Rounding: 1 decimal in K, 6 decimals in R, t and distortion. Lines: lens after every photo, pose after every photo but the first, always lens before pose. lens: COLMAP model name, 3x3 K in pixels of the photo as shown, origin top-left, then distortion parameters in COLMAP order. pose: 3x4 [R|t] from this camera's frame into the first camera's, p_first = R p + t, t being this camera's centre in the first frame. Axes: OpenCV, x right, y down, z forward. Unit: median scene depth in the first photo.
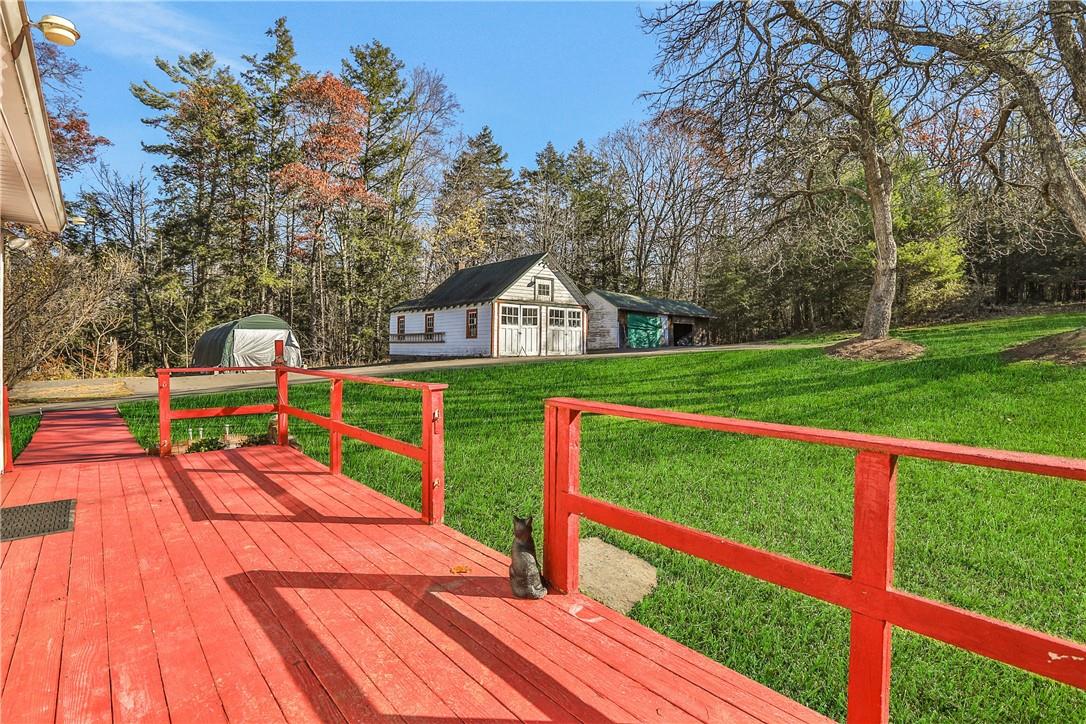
lens RADIAL K [[525.0, 0, 545.0], [0, 525.0, 356.7], [0, 0, 1]] dist [-0.000345, -0.000011]
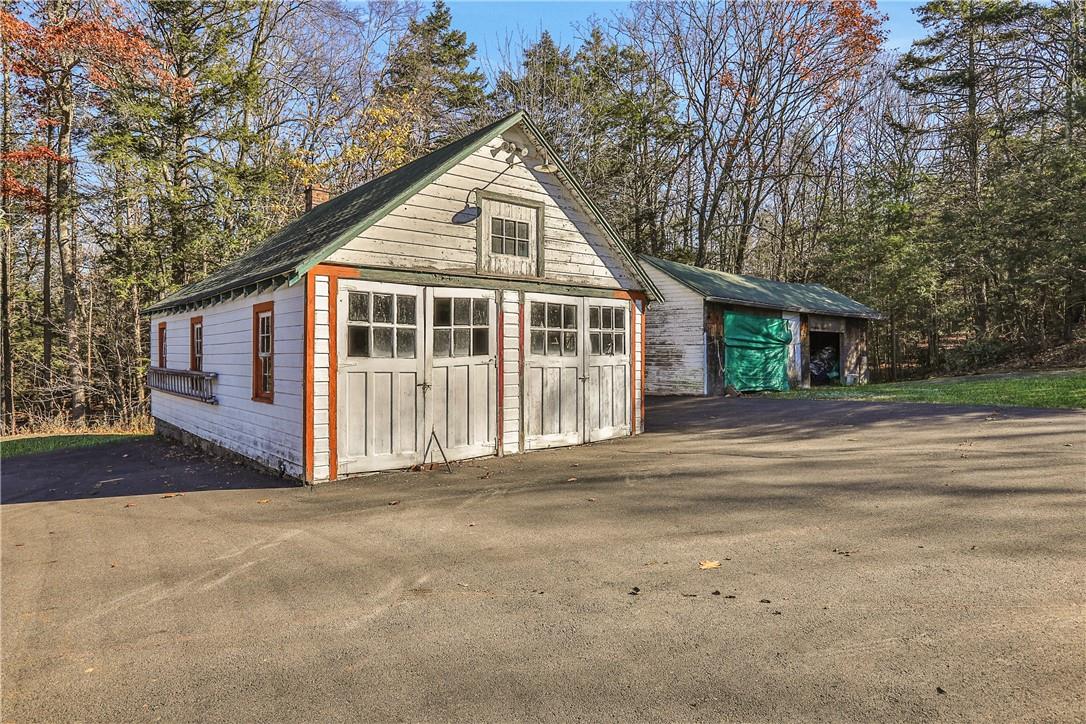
lens RADIAL K [[589.5, 0, 539.2], [0, 589.5, 358.2], [0, 0, 1]] dist [0.001567, 0.002135]
pose [[0.999865, -0.006722, -0.015020, 0.018373], [0.006700, 0.999976, -0.001503, -0.055242], [0.015030, 0.001402, 0.999886, 0.640087]]
